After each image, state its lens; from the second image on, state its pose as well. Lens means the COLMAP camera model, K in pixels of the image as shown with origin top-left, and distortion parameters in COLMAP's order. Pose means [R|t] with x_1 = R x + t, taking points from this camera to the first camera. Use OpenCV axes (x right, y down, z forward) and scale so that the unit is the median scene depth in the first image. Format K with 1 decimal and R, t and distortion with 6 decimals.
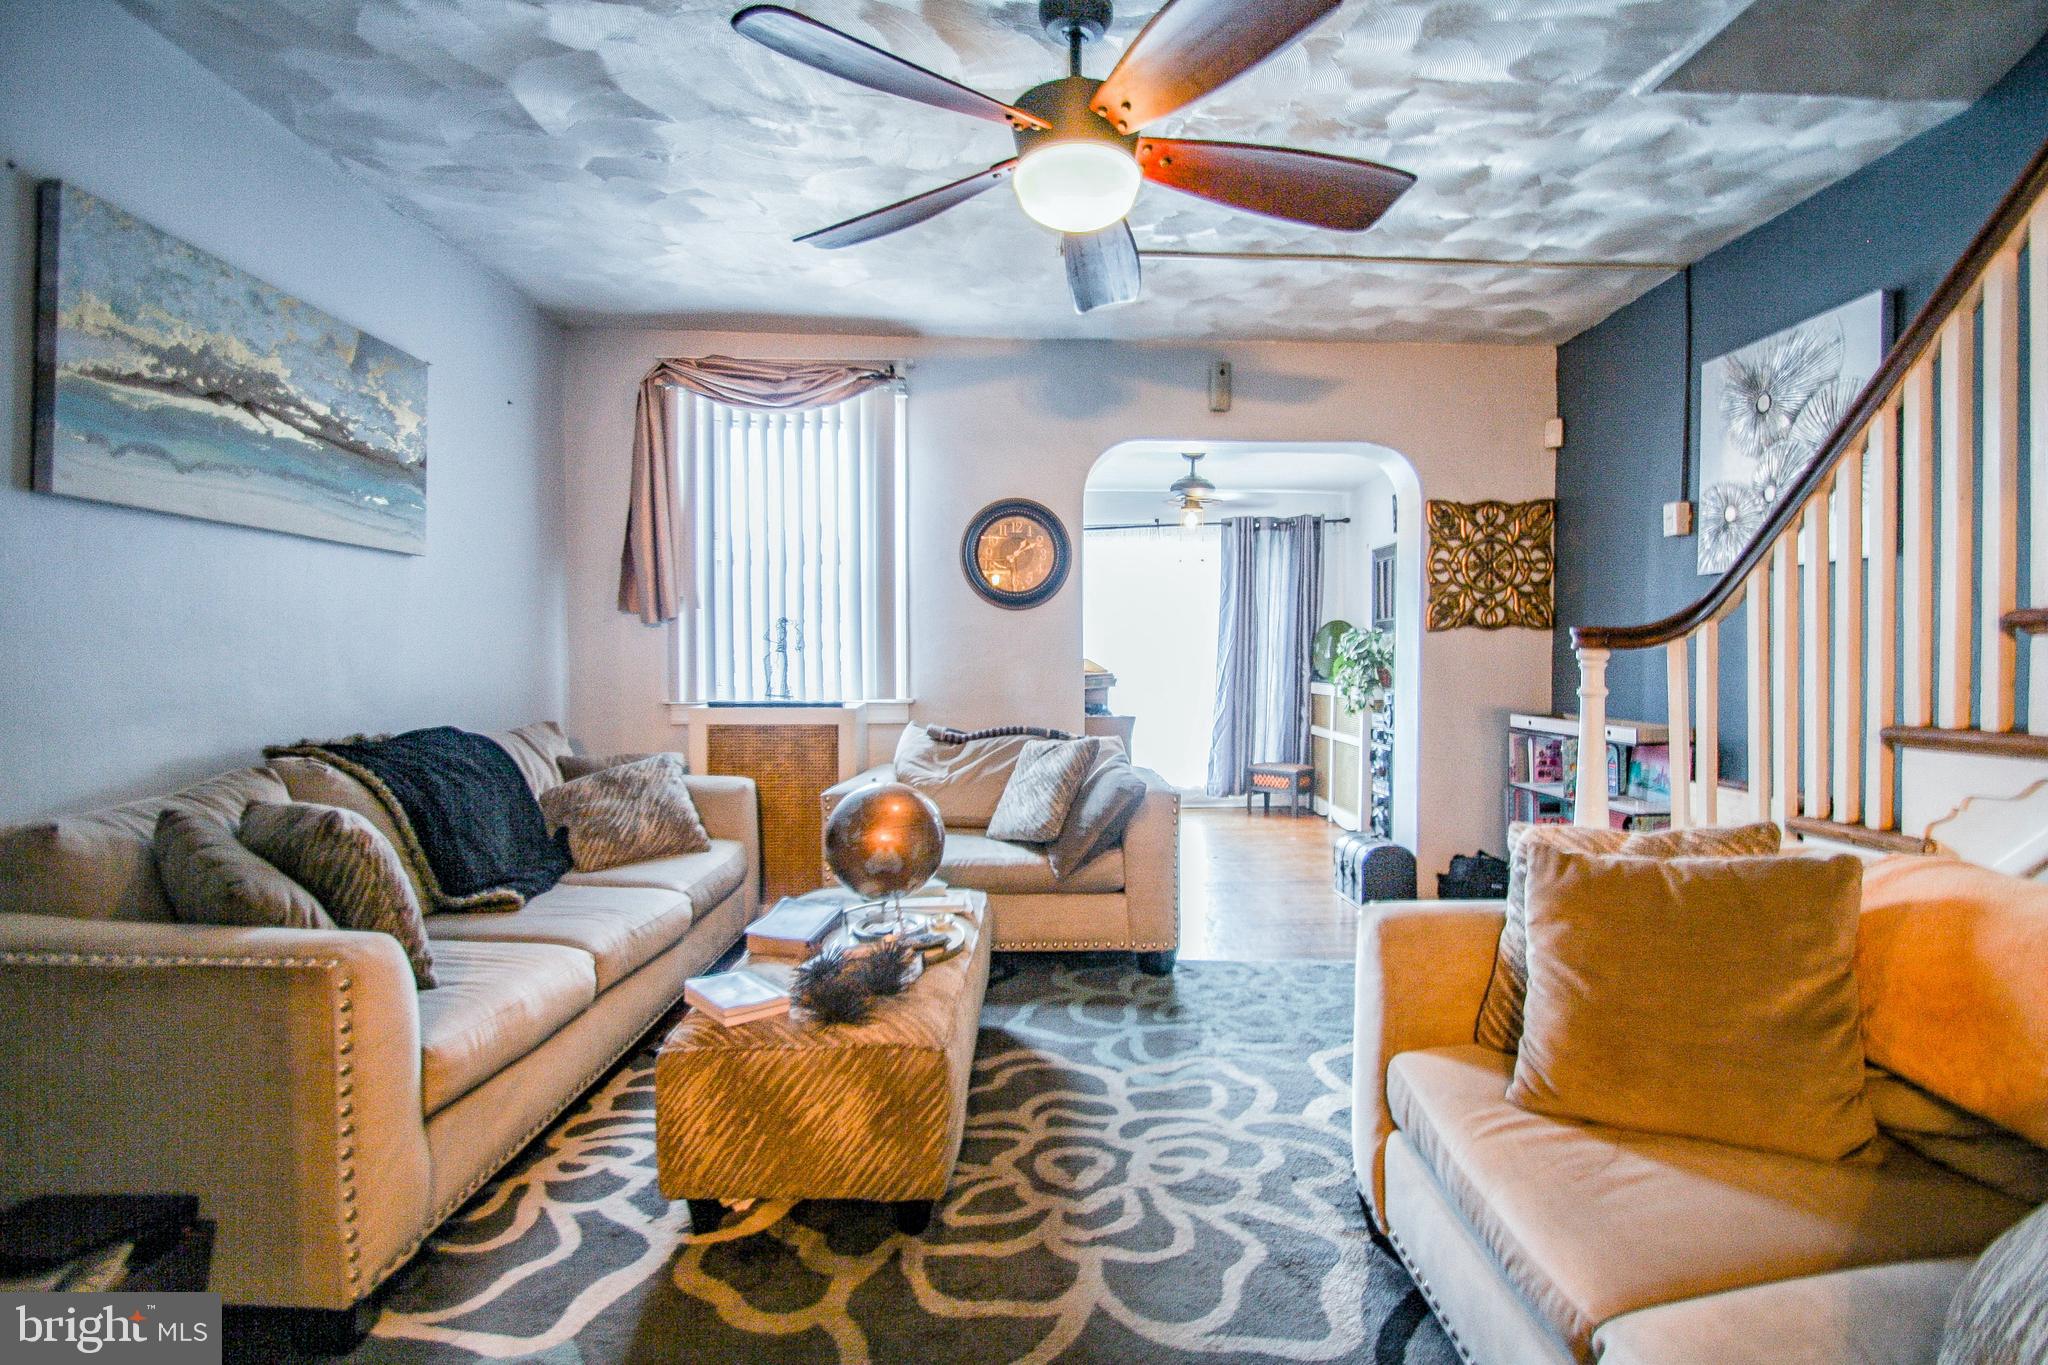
lens RADIAL K [[970.7, 0, 1072.3], [0, 970.7, 684.6], [0, 0, 1]] dist [0.006994, -0.014235]
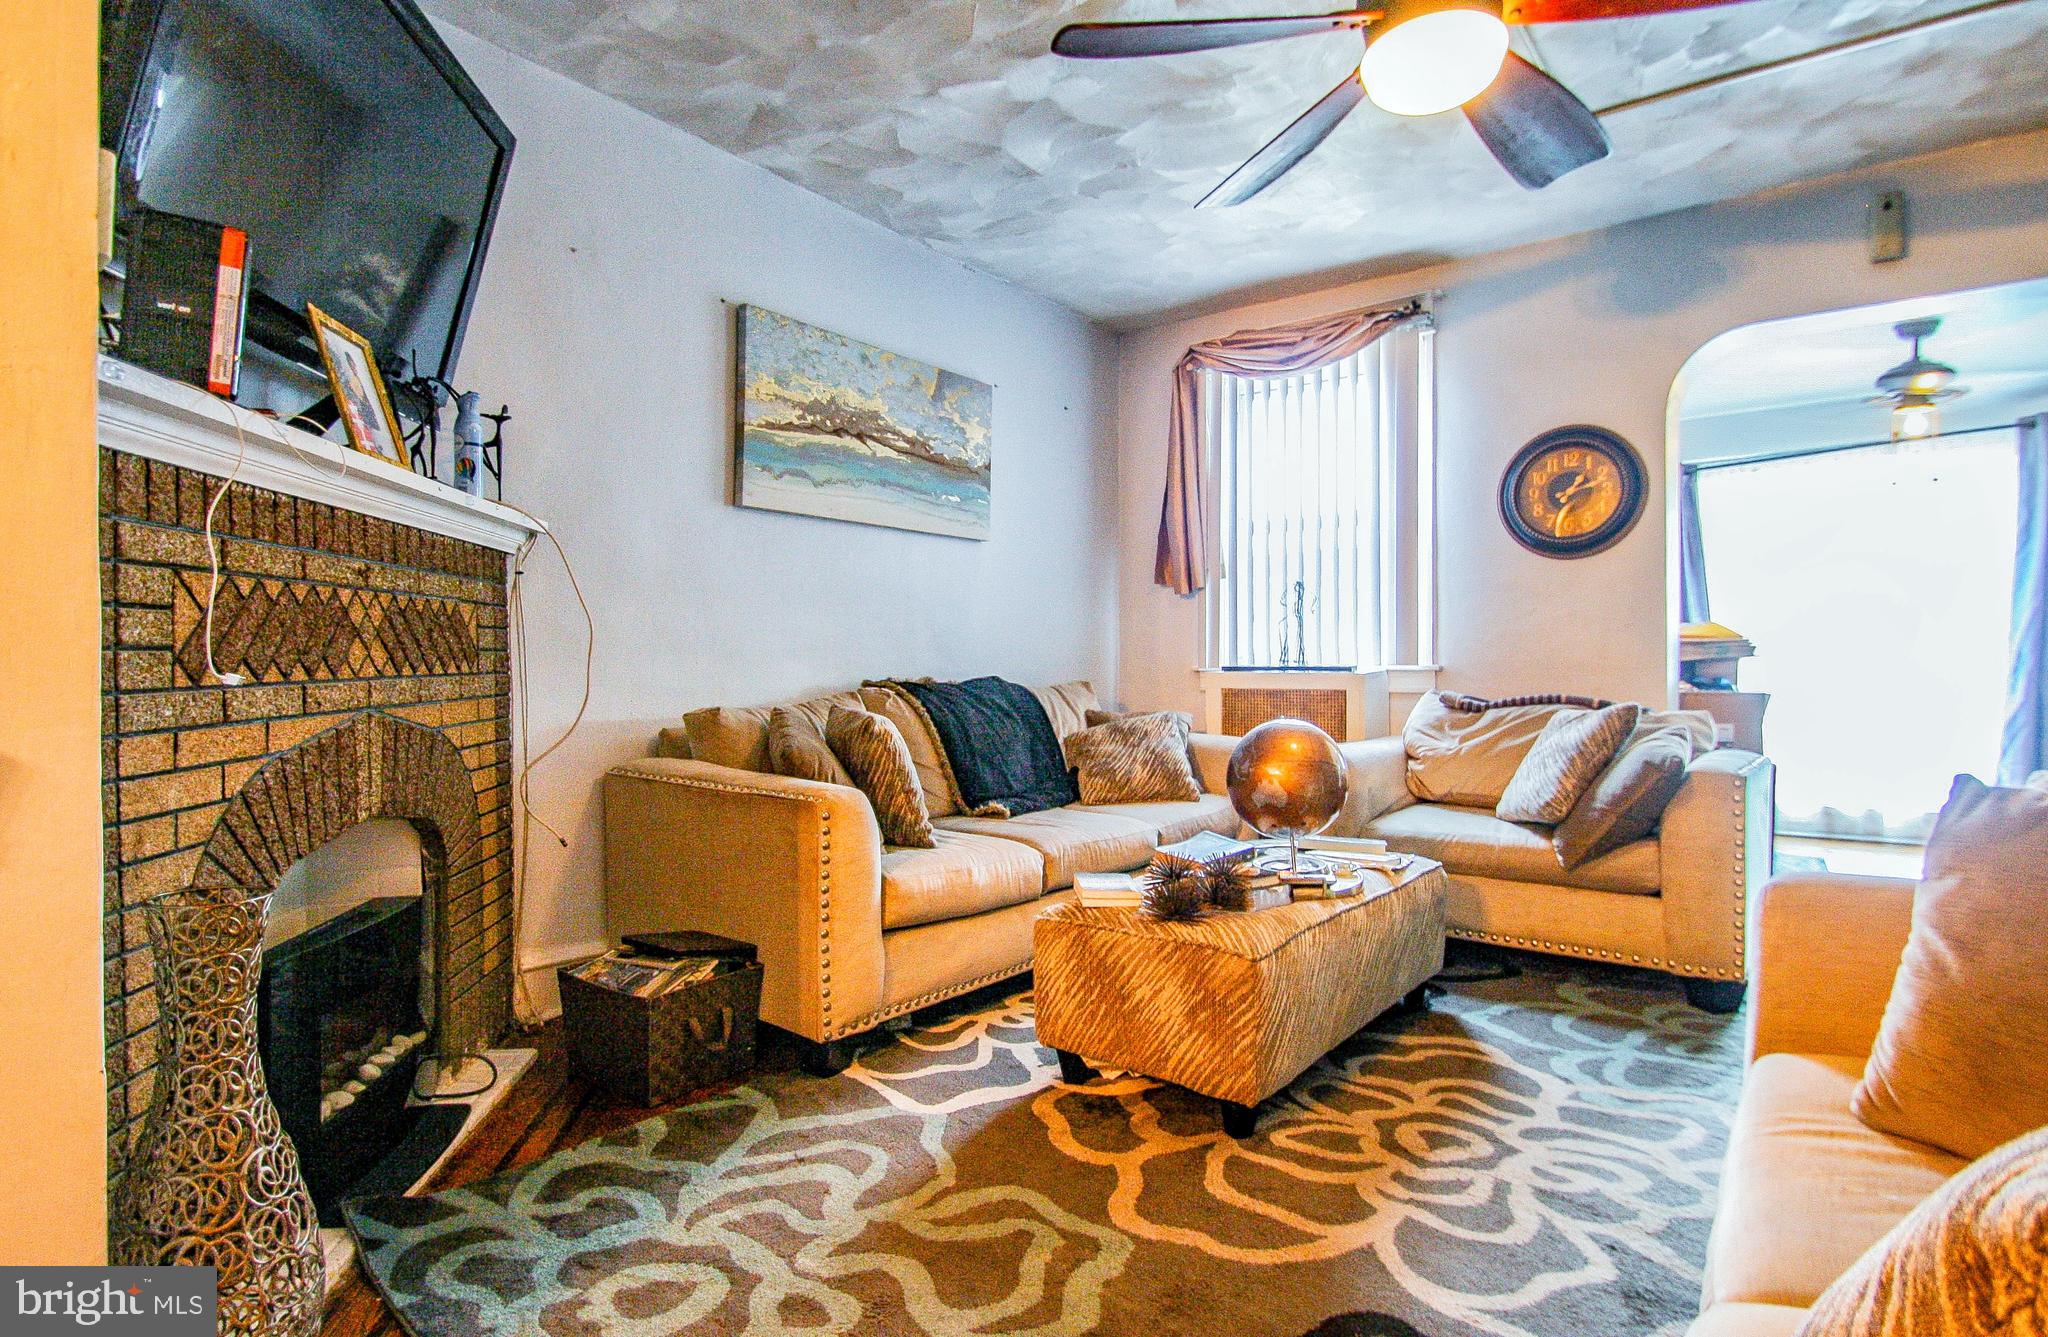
lens RADIAL K [[1059.0, 0, 987.1], [0, 1059.0, 679.4], [0, 0, 1]] dist [0.002241, -0.009890]
pose [[0.749759, 0.005439, -0.661688, 0.282305], [-0.014018, 0.999872, -0.007664, 0.067985], [0.661562, 0.015021, 0.749740, -0.017952]]
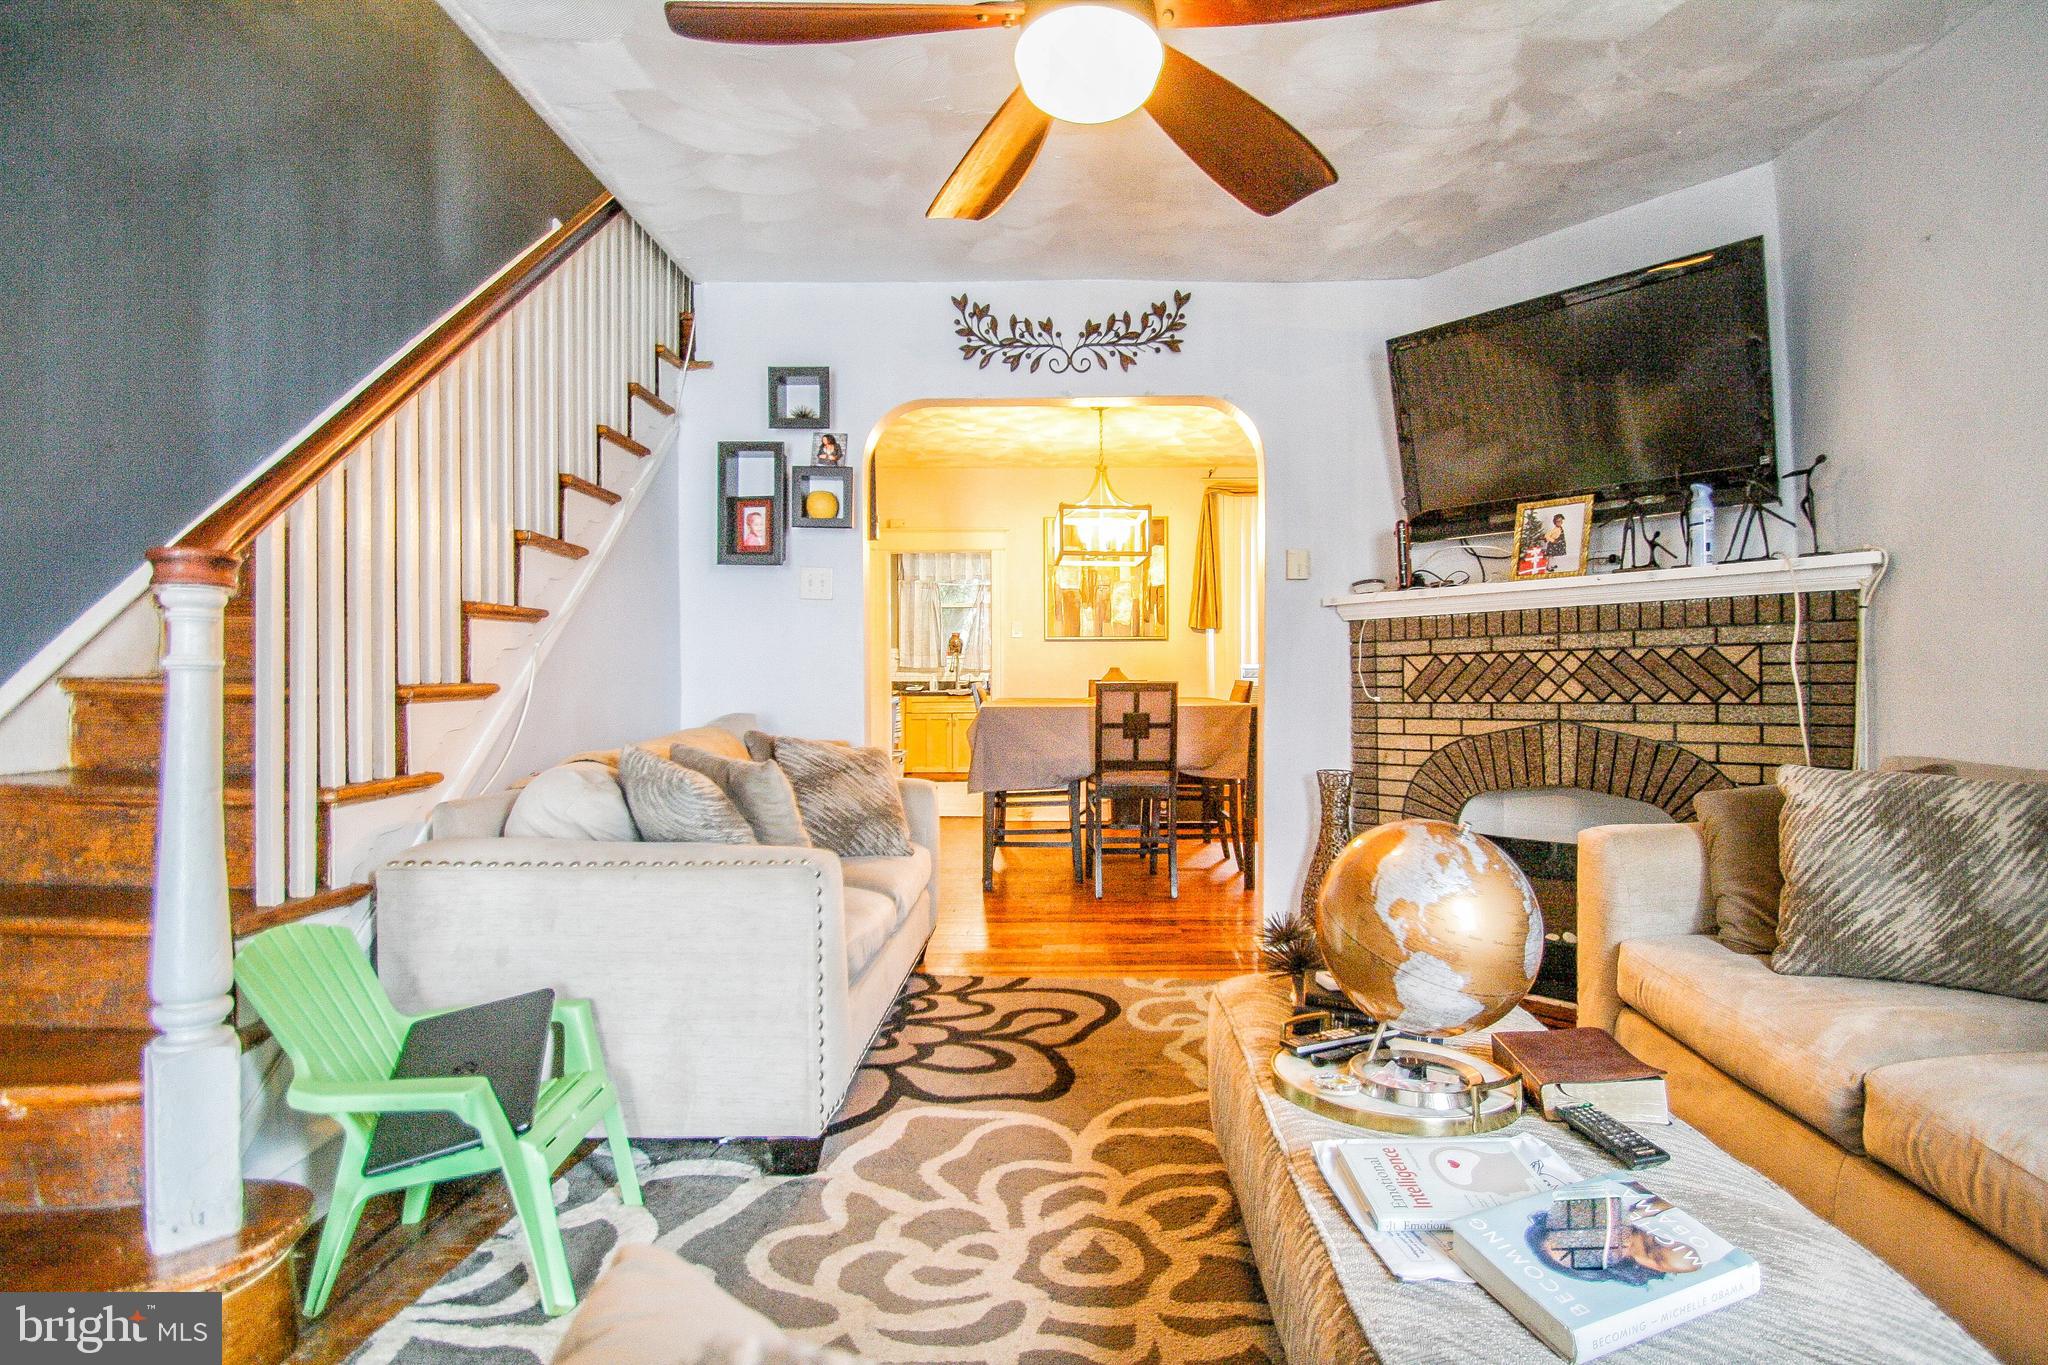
lens RADIAL K [[970.7, 0, 1072.3], [0, 970.7, 684.6], [0, 0, 1]] dist [0.006994, -0.014235]
pose [[-0.999283, 0.001792, 0.037810, -0.010302], [0.003006, 0.999481, 0.032073, 0.004268], [-0.037733, 0.032164, -0.998770, 1.501312]]
